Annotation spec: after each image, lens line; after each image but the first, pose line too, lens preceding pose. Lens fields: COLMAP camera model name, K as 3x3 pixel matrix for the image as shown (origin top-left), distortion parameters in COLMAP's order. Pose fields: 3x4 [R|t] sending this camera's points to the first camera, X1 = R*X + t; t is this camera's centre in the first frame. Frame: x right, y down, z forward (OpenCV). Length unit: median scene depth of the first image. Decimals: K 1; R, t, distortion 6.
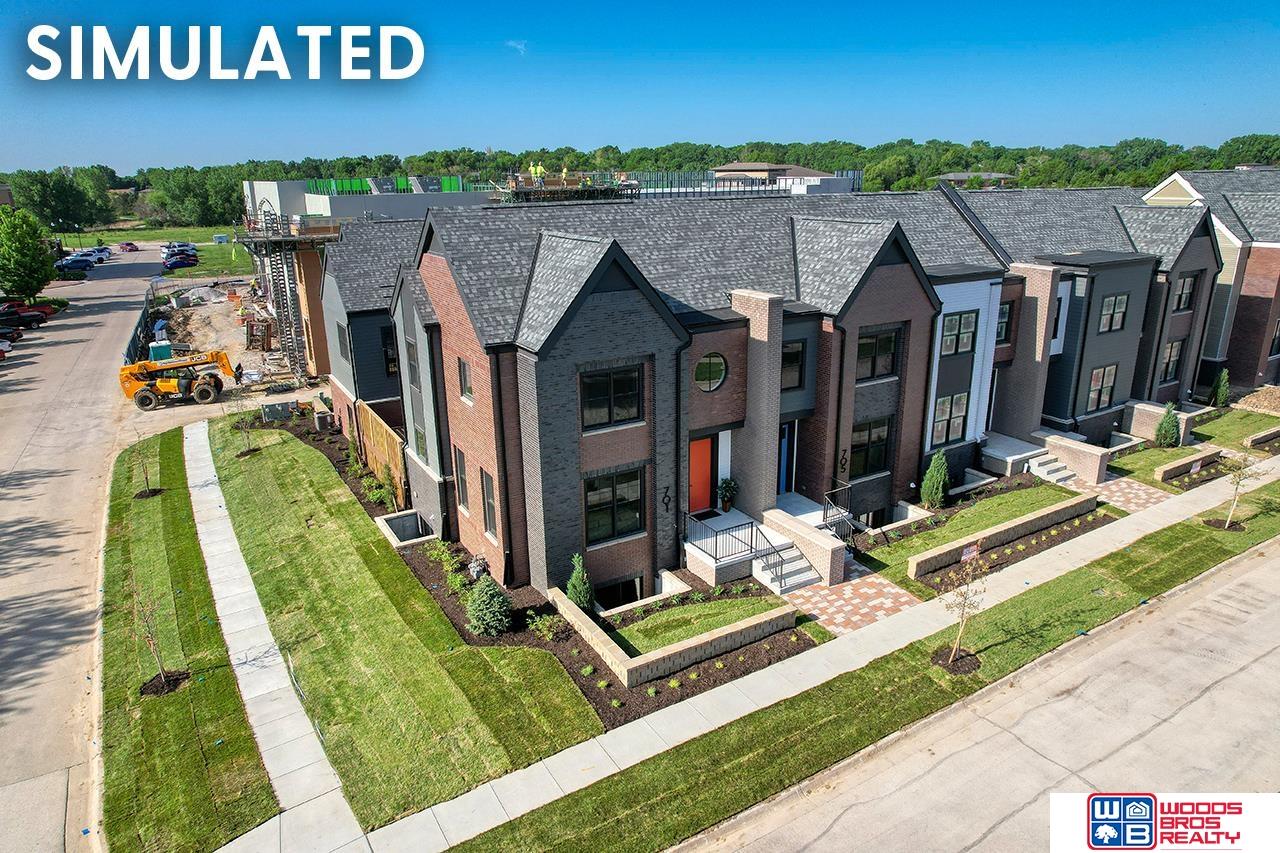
lens RADIAL K [[821.5, 0, 641.2], [0, 821.5, 431.1], [0, 0, 1]] dist [-0.080443, 0.068572]
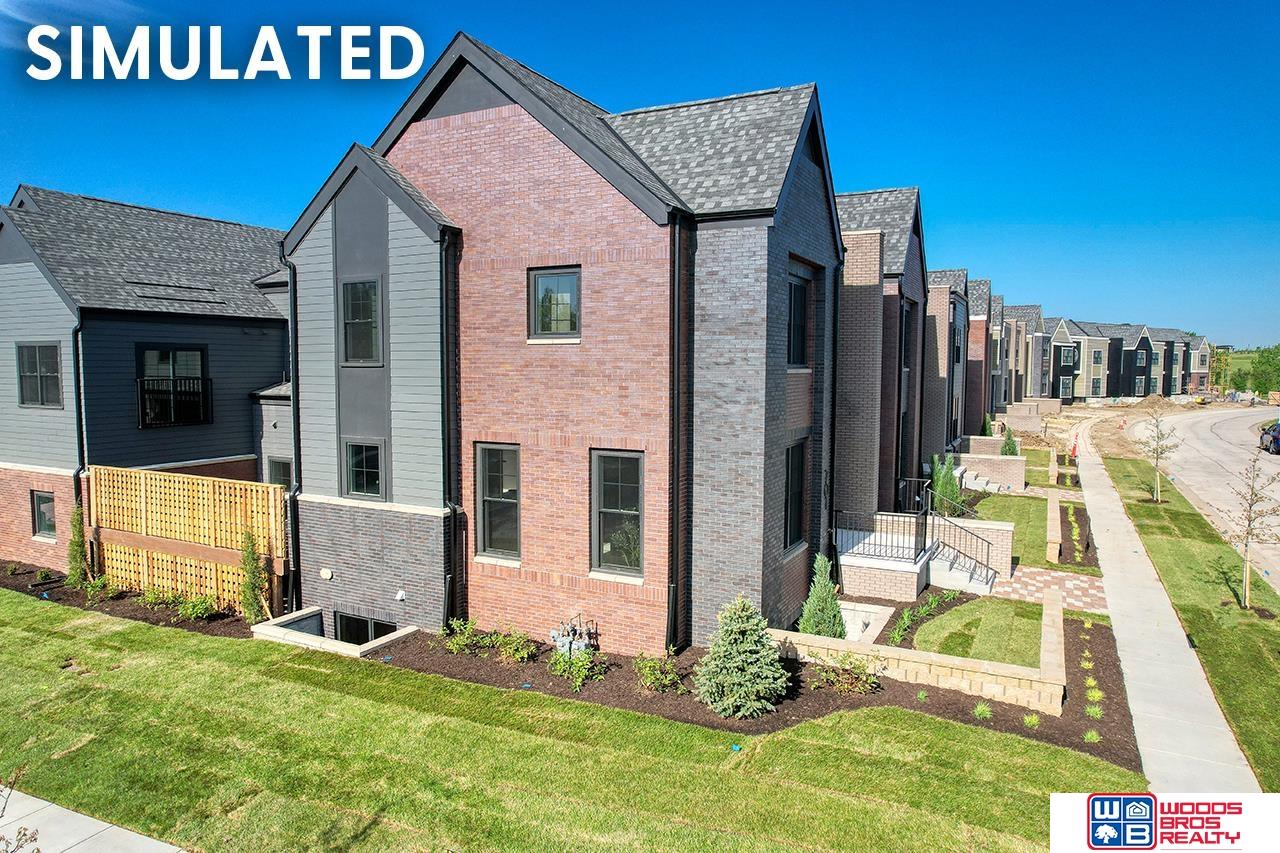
lens RADIAL K [[821.5, 0, 643.7], [0, 821.5, 431.5], [0, 0, 1]] dist [-0.080443, 0.068572]
pose [[0.844622, -0.025193, 0.534771, -0.448273], [0.147549, 0.971160, -0.187289, 0.137395], [-0.514629, 0.237093, 0.823980, 0.481732]]
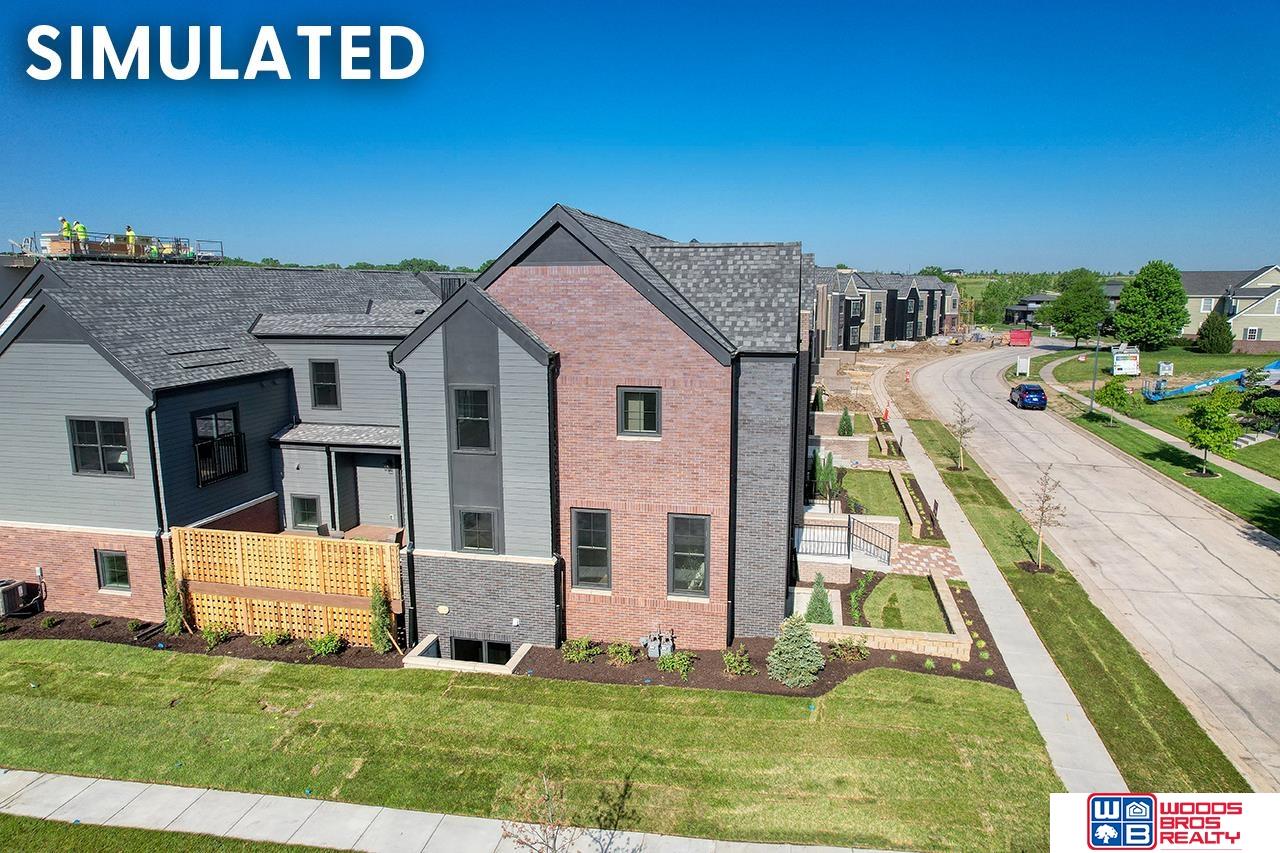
lens RADIAL K [[821.5, 0, 644.1], [0, 821.5, 431.8], [0, 0, 1]] dist [-0.080443, 0.068572]
pose [[0.675404, -0.116838, 0.728133, -0.764432], [0.217118, 0.975111, -0.044926, -0.004884], [-0.704761, 0.188434, 0.683962, 0.417522]]
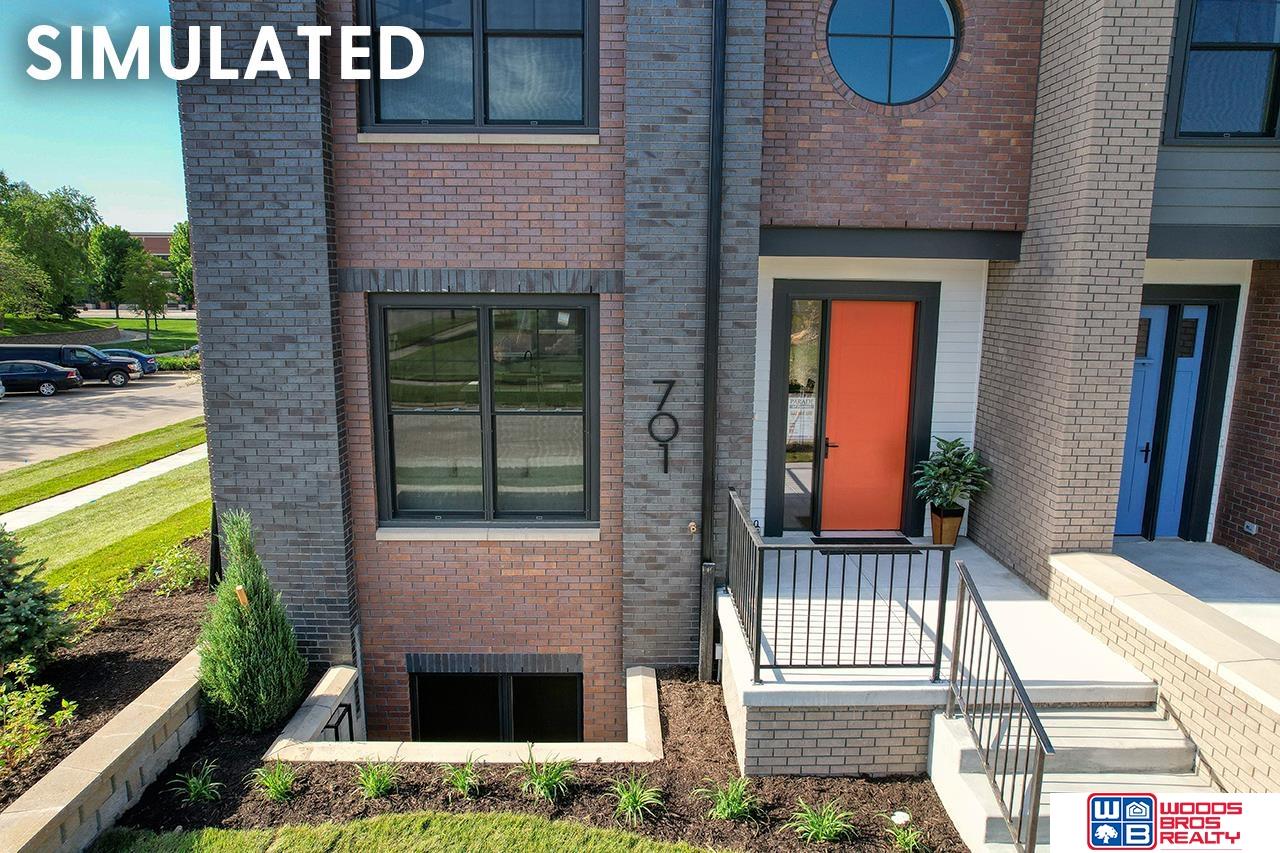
lens RADIAL K [[821.5, 0, 641.7], [0, 821.5, 433.1], [0, 0, 1]] dist [-0.080443, 0.068572]
pose [[0.871389, 0.110043, -0.478092, 0.158029], [-0.169392, 0.982073, -0.082696, 0.107372], [0.460421, 0.153045, 0.874408, 0.713787]]
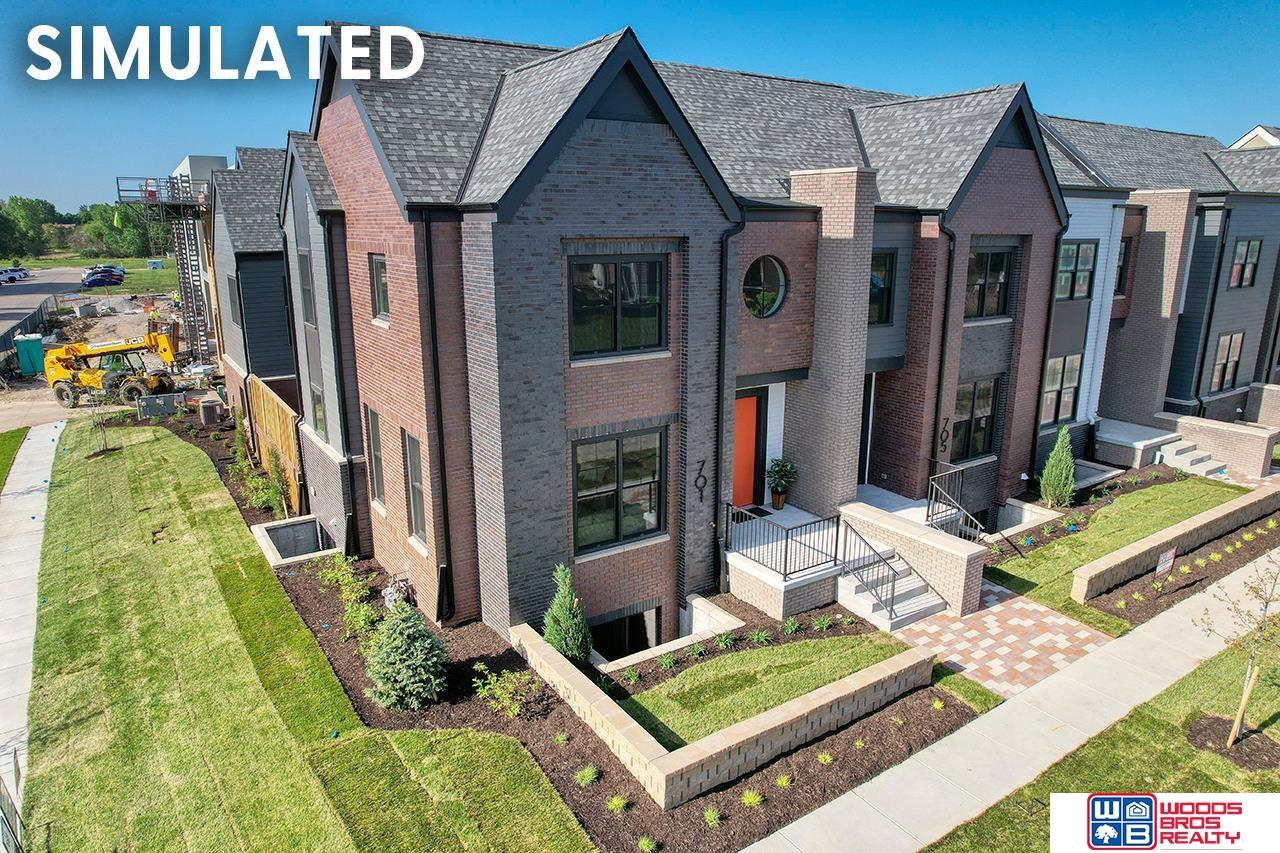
lens RADIAL K [[821.5, 0, 641.6], [0, 821.5, 432.0], [0, 0, 1]] dist [-0.080443, 0.068572]
pose [[0.998624, 0.000332, 0.052441, -0.045619], [0.002685, 0.998345, -0.057446, 0.078609], [-0.052373, 0.057508, 0.996970, 0.359871]]
